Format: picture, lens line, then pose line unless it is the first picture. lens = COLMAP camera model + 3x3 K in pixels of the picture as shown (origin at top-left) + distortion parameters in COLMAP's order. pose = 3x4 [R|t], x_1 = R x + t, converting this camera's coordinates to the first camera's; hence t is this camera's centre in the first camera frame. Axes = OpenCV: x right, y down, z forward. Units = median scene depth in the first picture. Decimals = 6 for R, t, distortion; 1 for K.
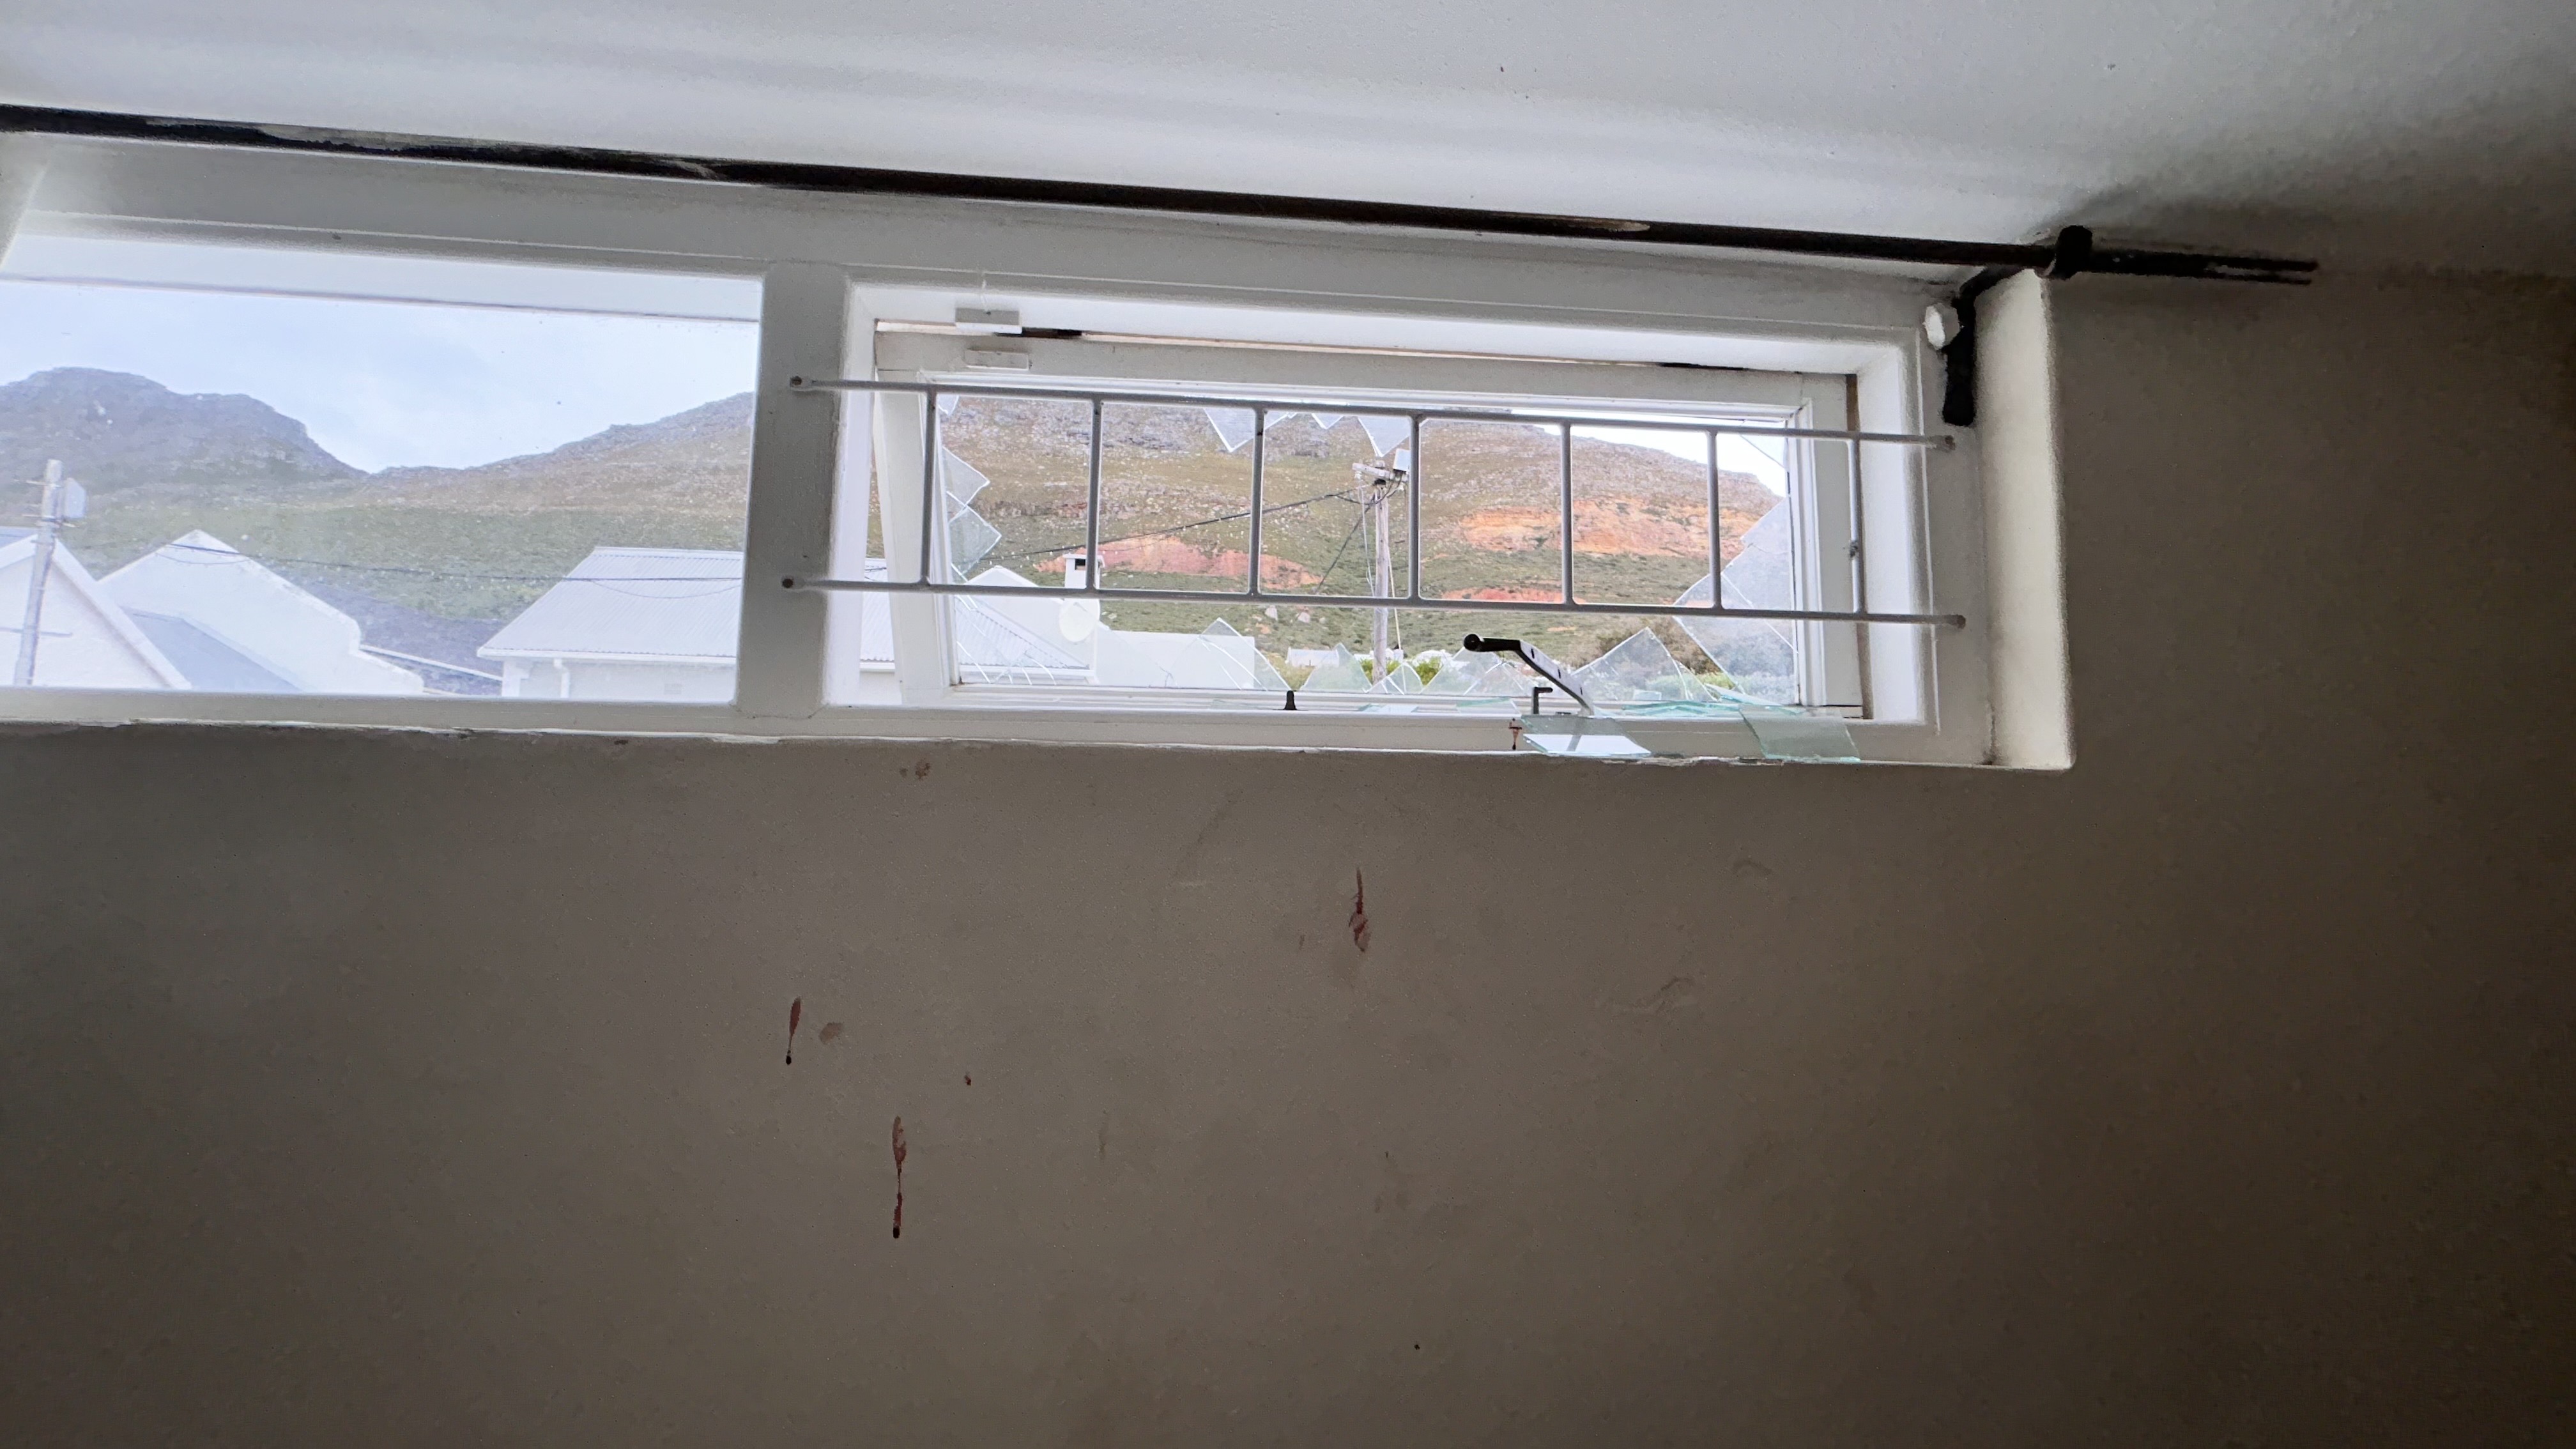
lens RADIAL K [[1040.2, 0, 1281.6], [0, 1040.2, 726.0], [0, 0, 1]] dist [-0.001982, 0.000233]
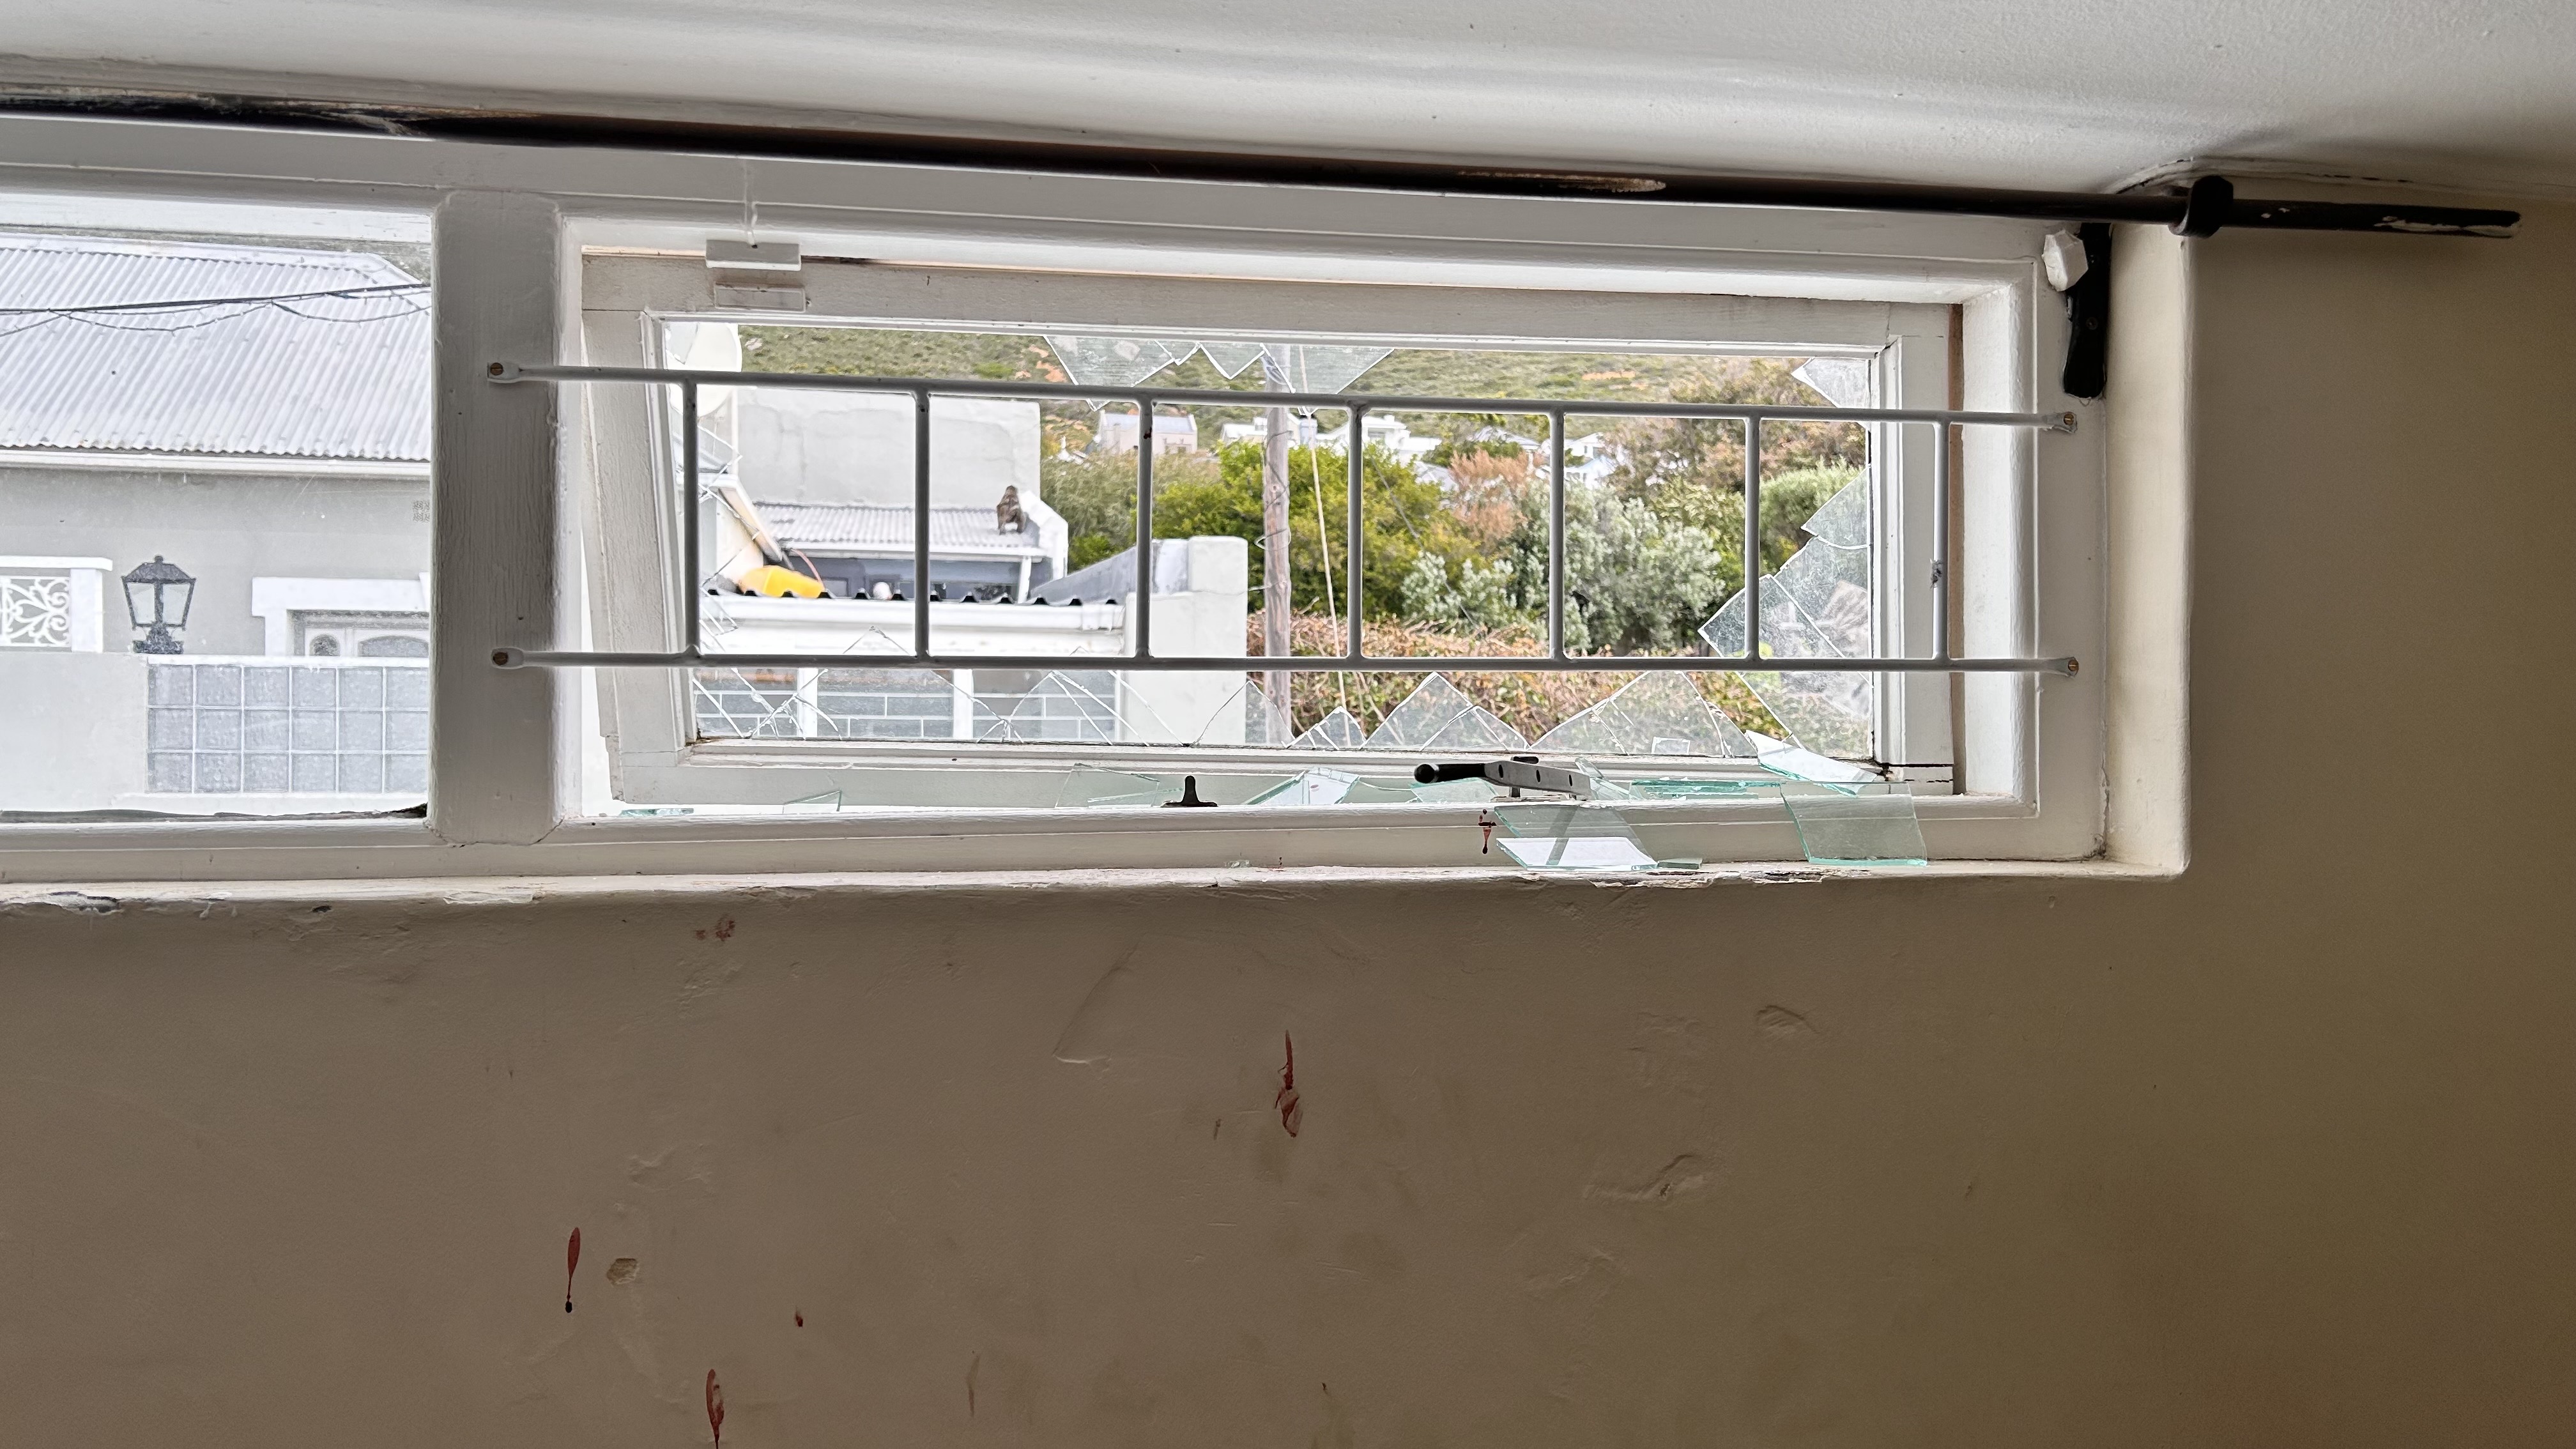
lens RADIAL K [[1971.5, 0, 1277.4], [0, 1971.5, 723.8], [0, 0, 1]] dist [0.096583, -0.173460]
pose [[0.995408, -0.012077, 0.094954, -0.058795], [0.003707, 0.996128, 0.087835, -0.183558], [-0.095647, -0.087080, 0.991599, -0.376134]]
